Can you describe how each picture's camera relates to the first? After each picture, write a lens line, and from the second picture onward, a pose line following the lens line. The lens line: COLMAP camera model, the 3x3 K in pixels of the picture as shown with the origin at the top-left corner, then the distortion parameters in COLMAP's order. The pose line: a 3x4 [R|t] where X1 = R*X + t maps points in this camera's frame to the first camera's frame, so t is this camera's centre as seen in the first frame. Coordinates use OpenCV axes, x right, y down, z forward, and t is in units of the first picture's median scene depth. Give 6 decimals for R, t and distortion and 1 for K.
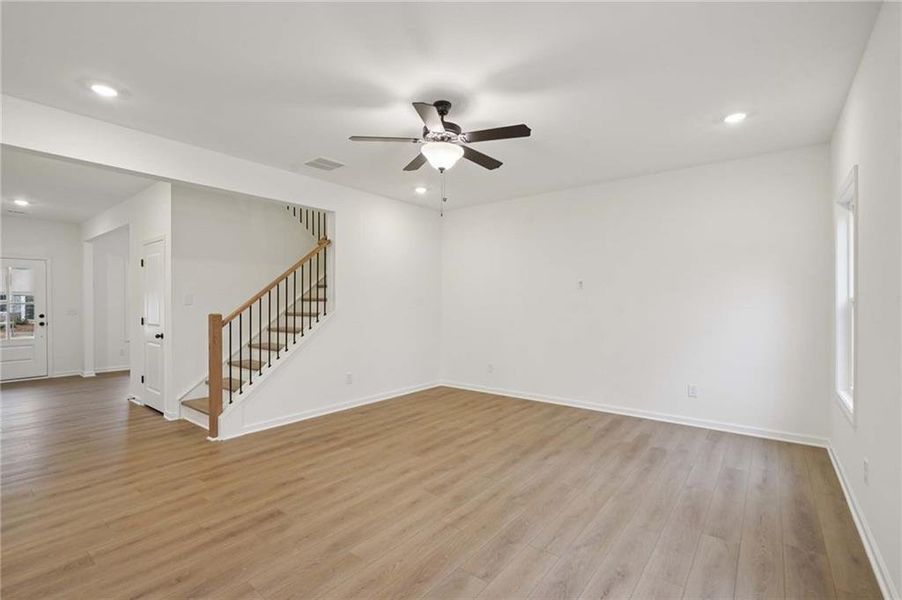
lens RADIAL K [[412.2, 0, 443.0], [0, 412.2, 300.3], [0, 0, 1]] dist [-0.008862, 0.000596]
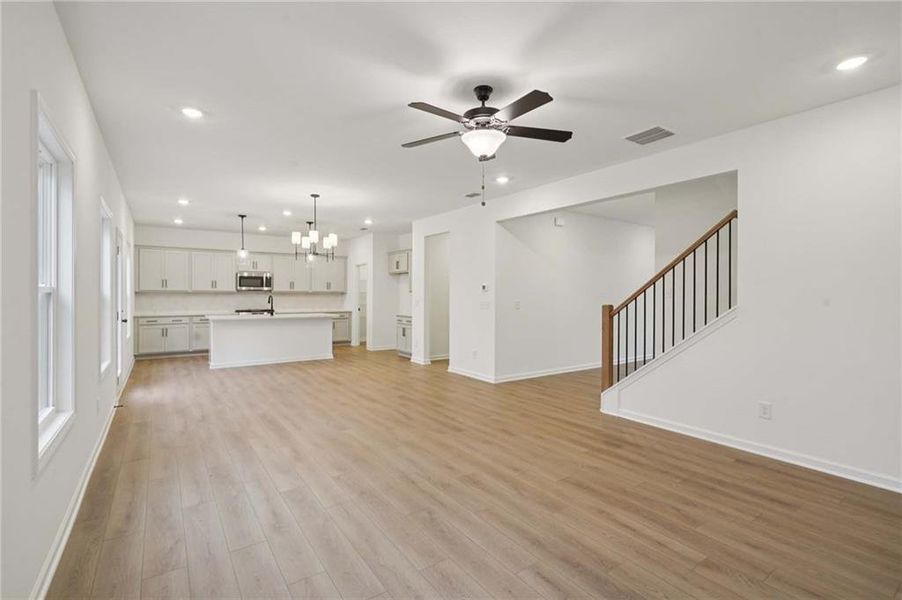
lens RADIAL K [[412.2, 0, 447.7], [0, 412.2, 294.5], [0, 0, 1]] dist [-0.008862, 0.000596]
pose [[-0.279978, 0.002840, -0.960002, 0.764957], [0.000120, 0.999996, 0.002923, -0.000254], [0.960007, 0.000703, -0.279977, 0.964446]]
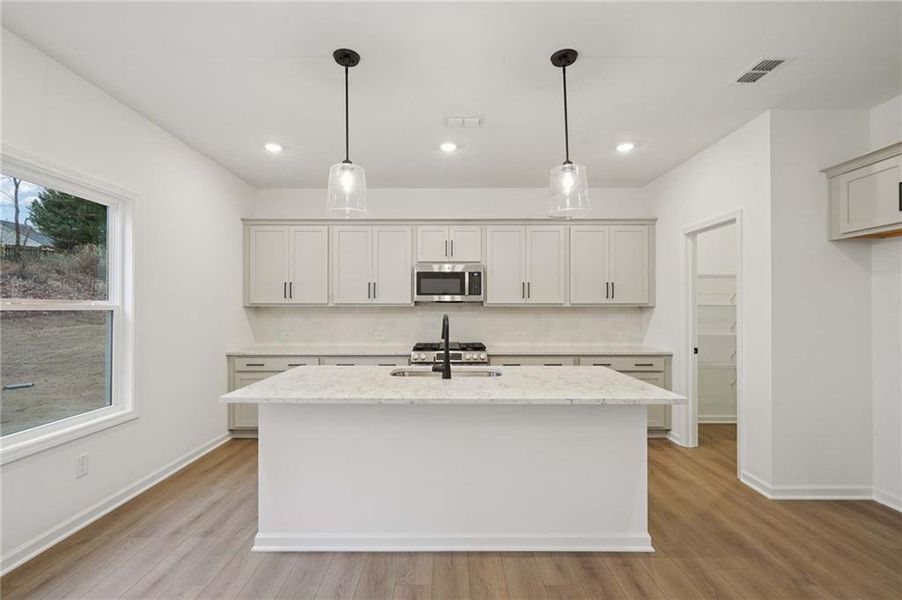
lens RADIAL K [[418.1, 0, 445.9], [0, 418.1, 305.3], [0, 0, 1]] dist [0.000517, 0.000162]
pose [[-0.776525, -0.004045, -0.630073, -0.645855], [0.003540, 0.999936, -0.010782, 0.003473], [0.630076, -0.010603, -0.776461, -0.010737]]
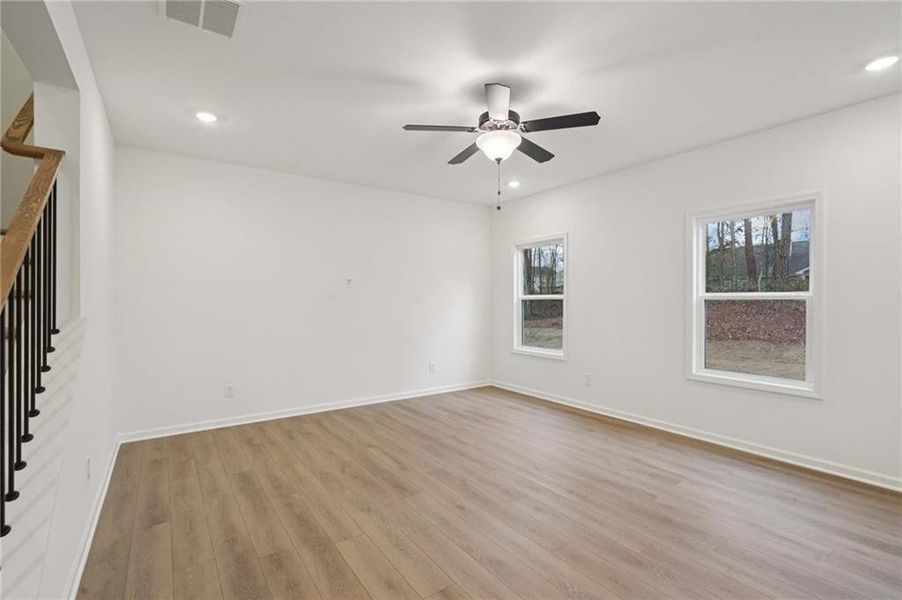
lens RADIAL K [[412.2, 0, 449.5], [0, 412.2, 301.2], [0, 0, 1]] dist [-0.008862, 0.000596]
pose [[0.276842, -0.002828, 0.960911, -0.765052], [-0.001466, 0.999993, 0.003365, 0.002706], [-0.960914, -0.002340, 0.276836, 0.685680]]
